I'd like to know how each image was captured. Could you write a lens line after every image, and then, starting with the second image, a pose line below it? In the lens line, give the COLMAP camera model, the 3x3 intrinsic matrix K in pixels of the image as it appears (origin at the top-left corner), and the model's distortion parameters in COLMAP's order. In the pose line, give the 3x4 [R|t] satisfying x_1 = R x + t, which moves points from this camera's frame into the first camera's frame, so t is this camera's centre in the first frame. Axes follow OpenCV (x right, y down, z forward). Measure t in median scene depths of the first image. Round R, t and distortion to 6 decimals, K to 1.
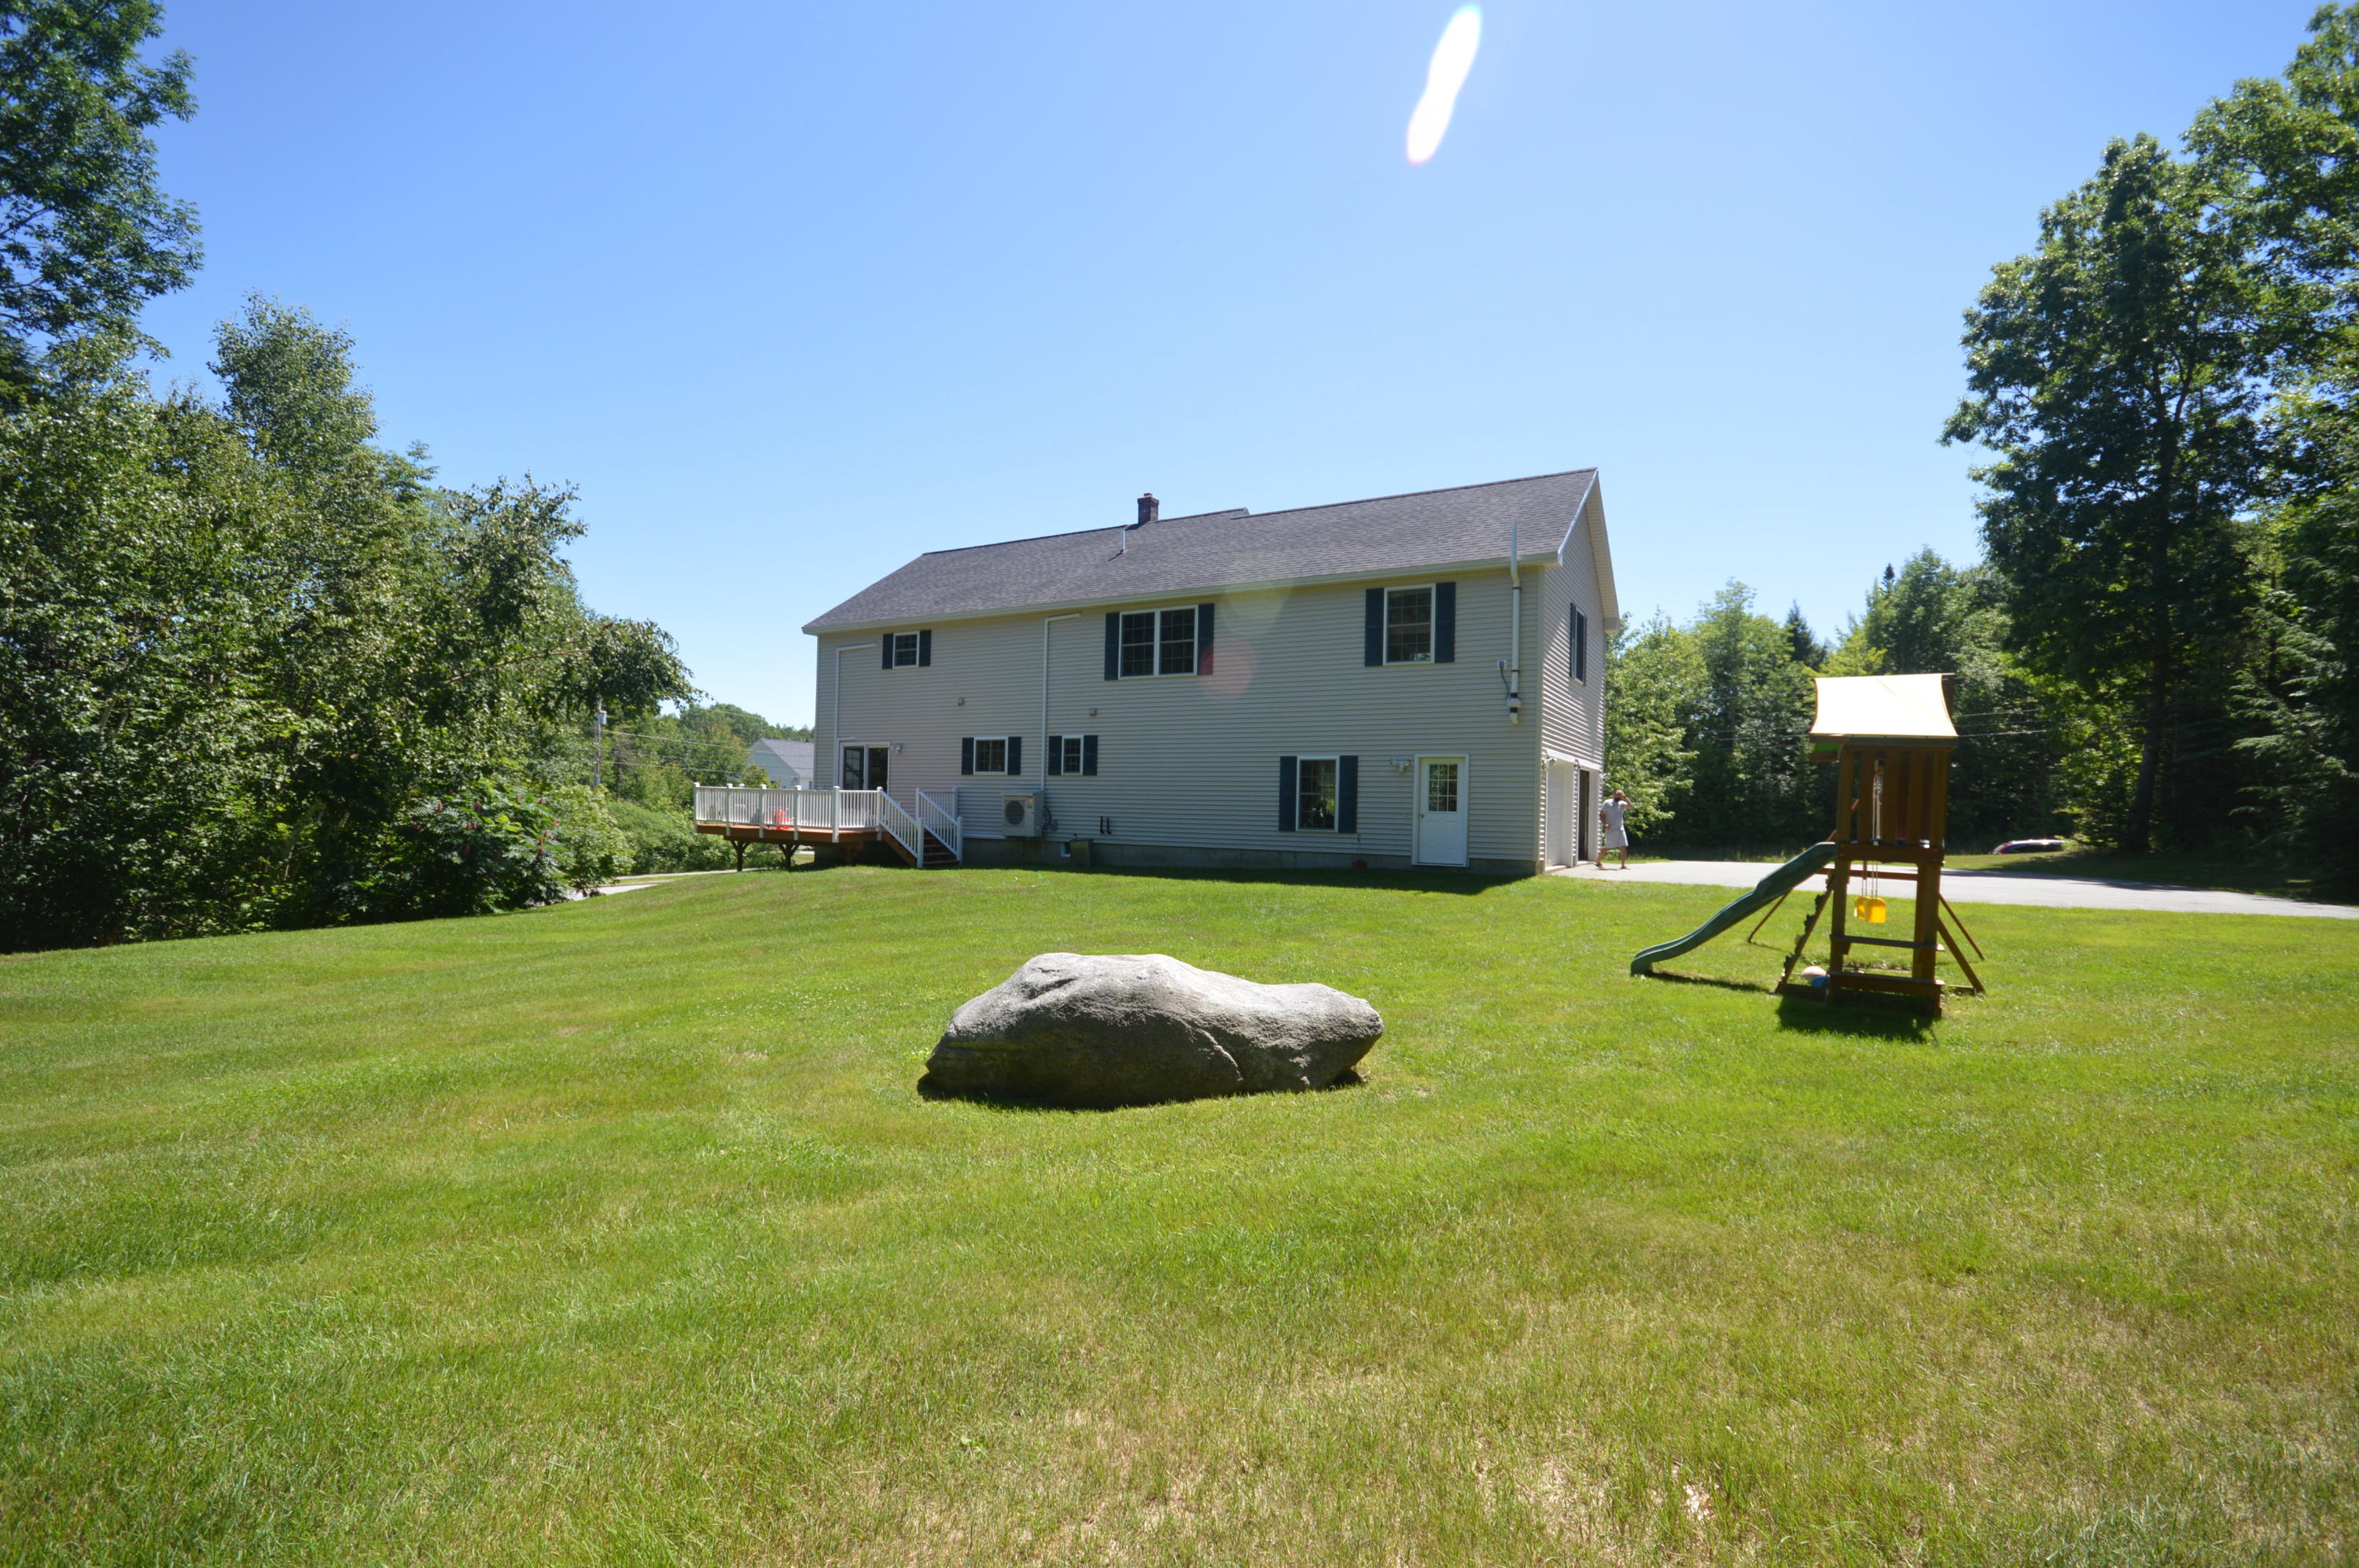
lens RADIAL K [[1066.1, 0, 1183.4], [0, 1066.1, 784.6], [0, 0, 1]] dist [0.000321, -0.000873]
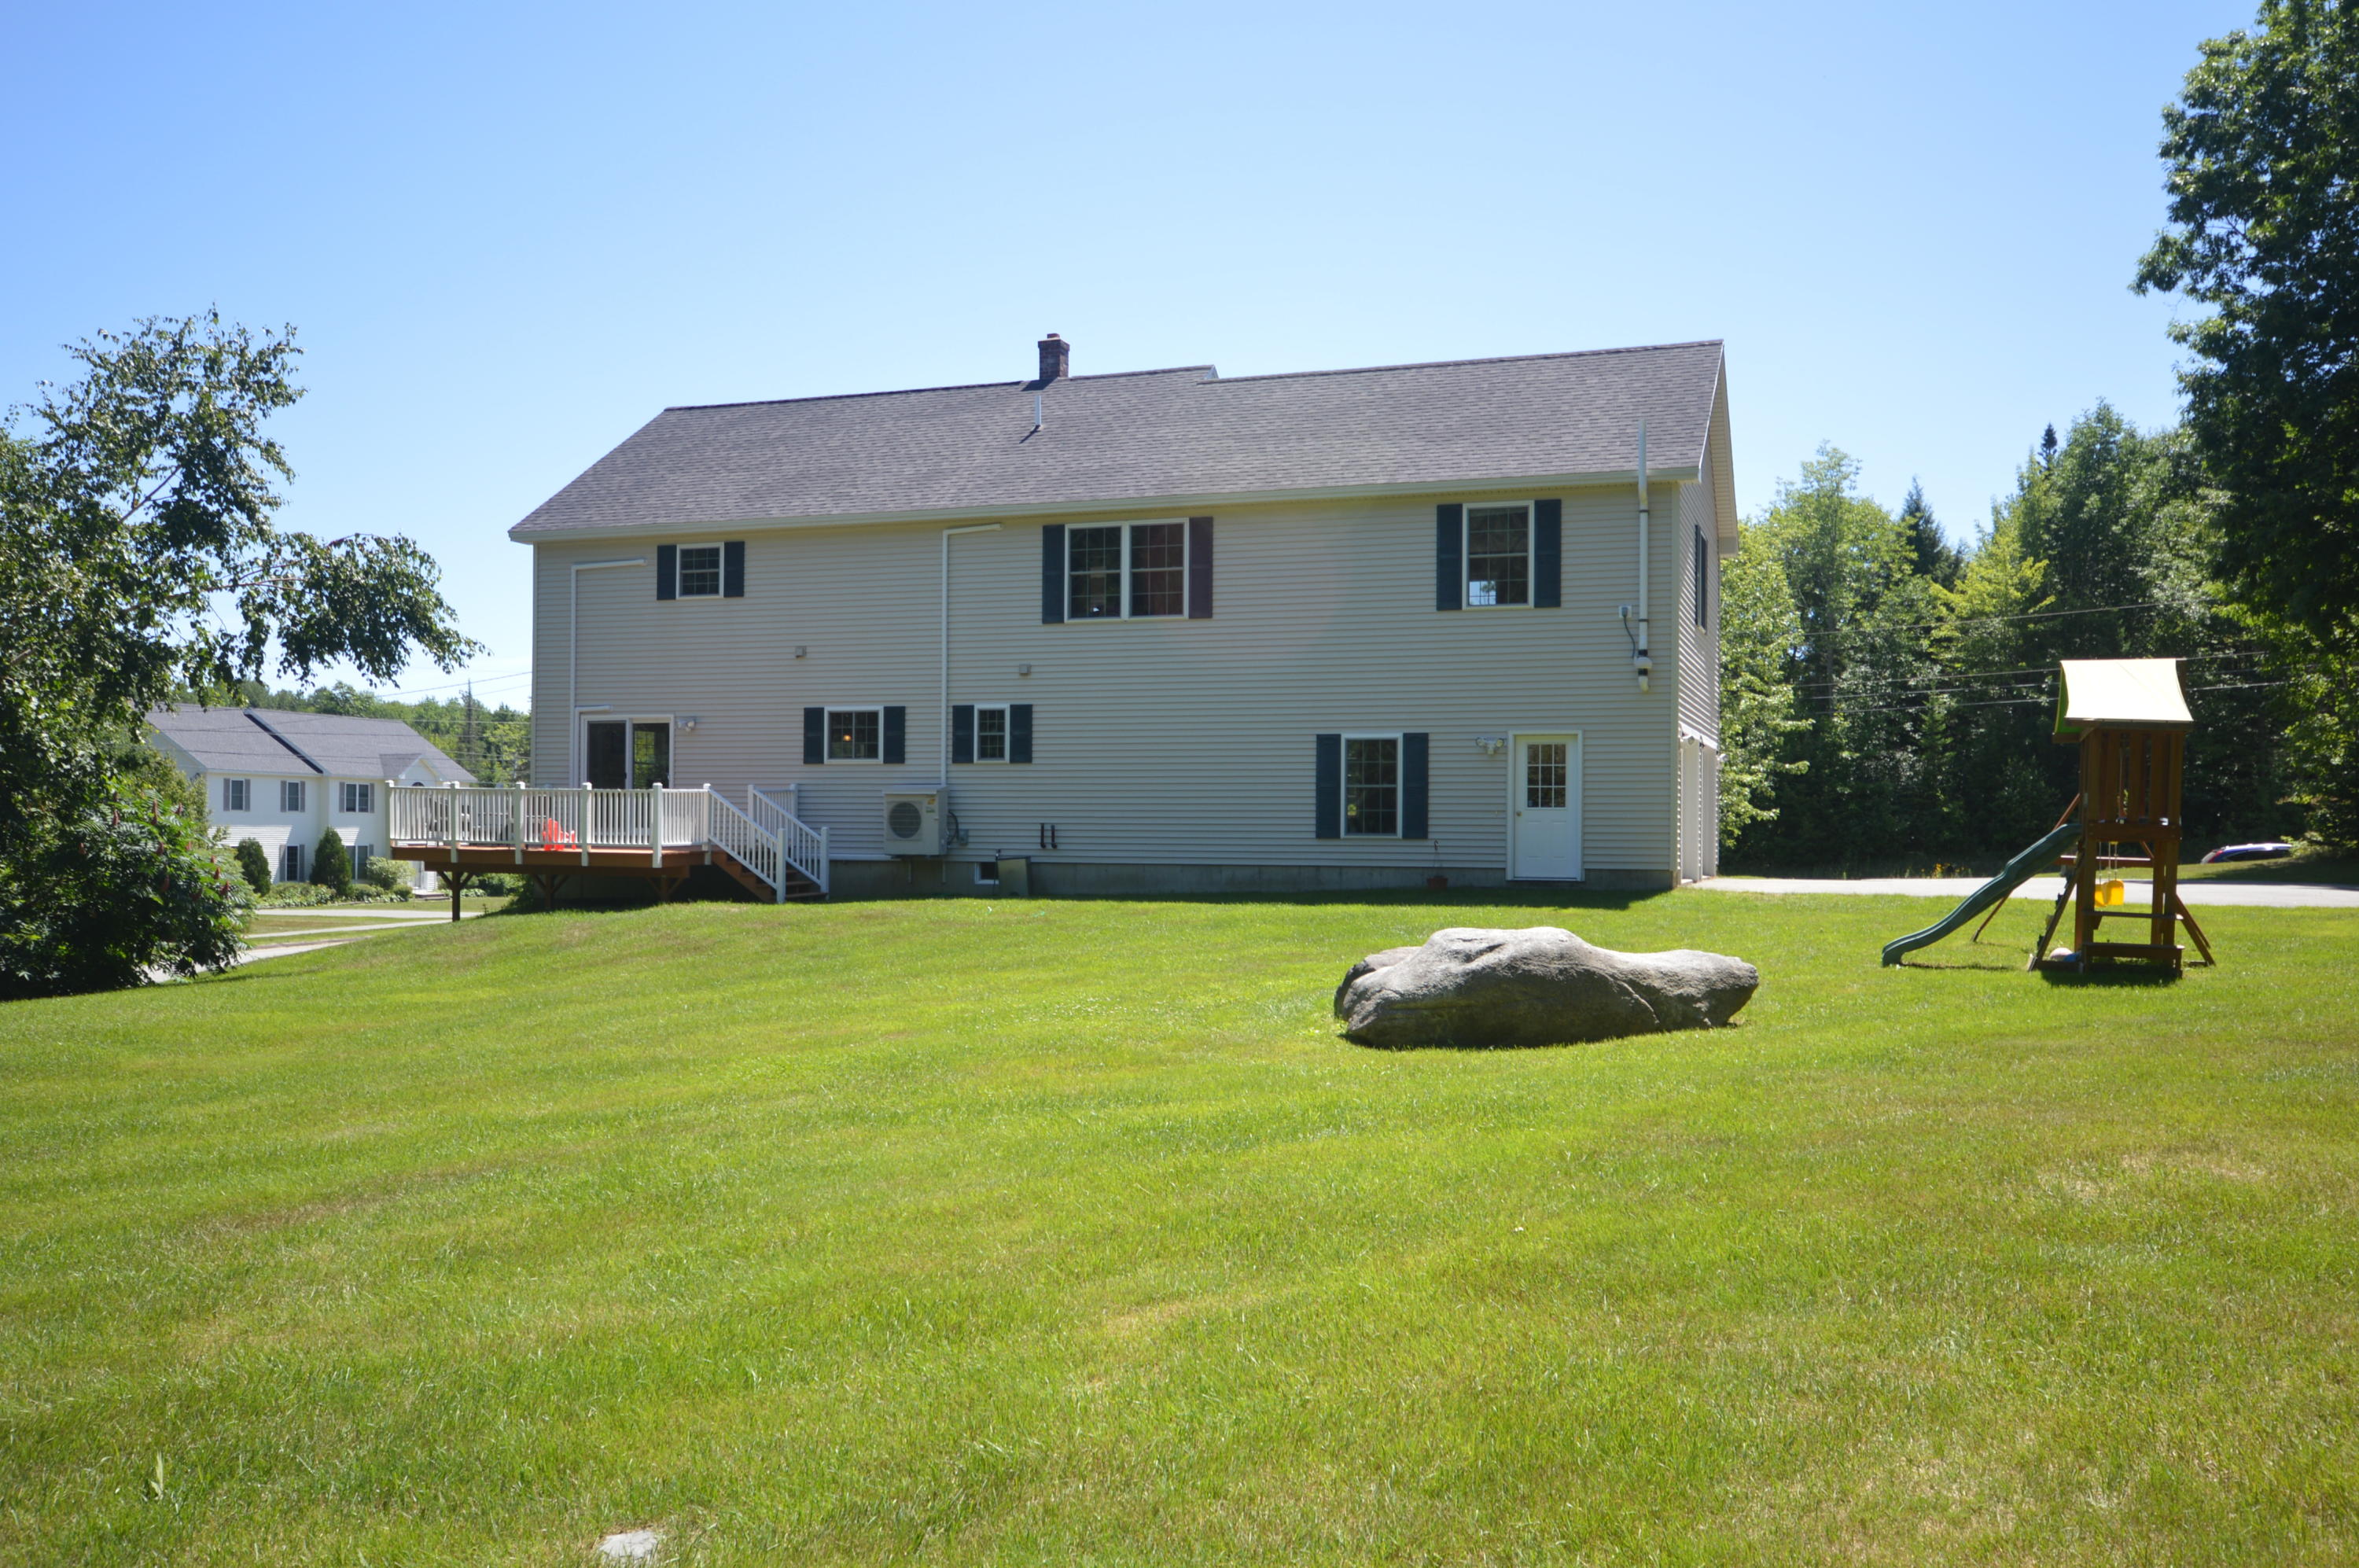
lens RADIAL K [[2016.4, 0, 1177.4], [0, 2016.4, 780.4], [0, 0, 1]] dist [0.001149, 0.049088]
pose [[0.982739, -0.011051, 0.184669, -0.223551], [0.010723, 0.999939, 0.002775, -0.000214], [-0.184689, -0.000747, 0.982797, -0.277771]]
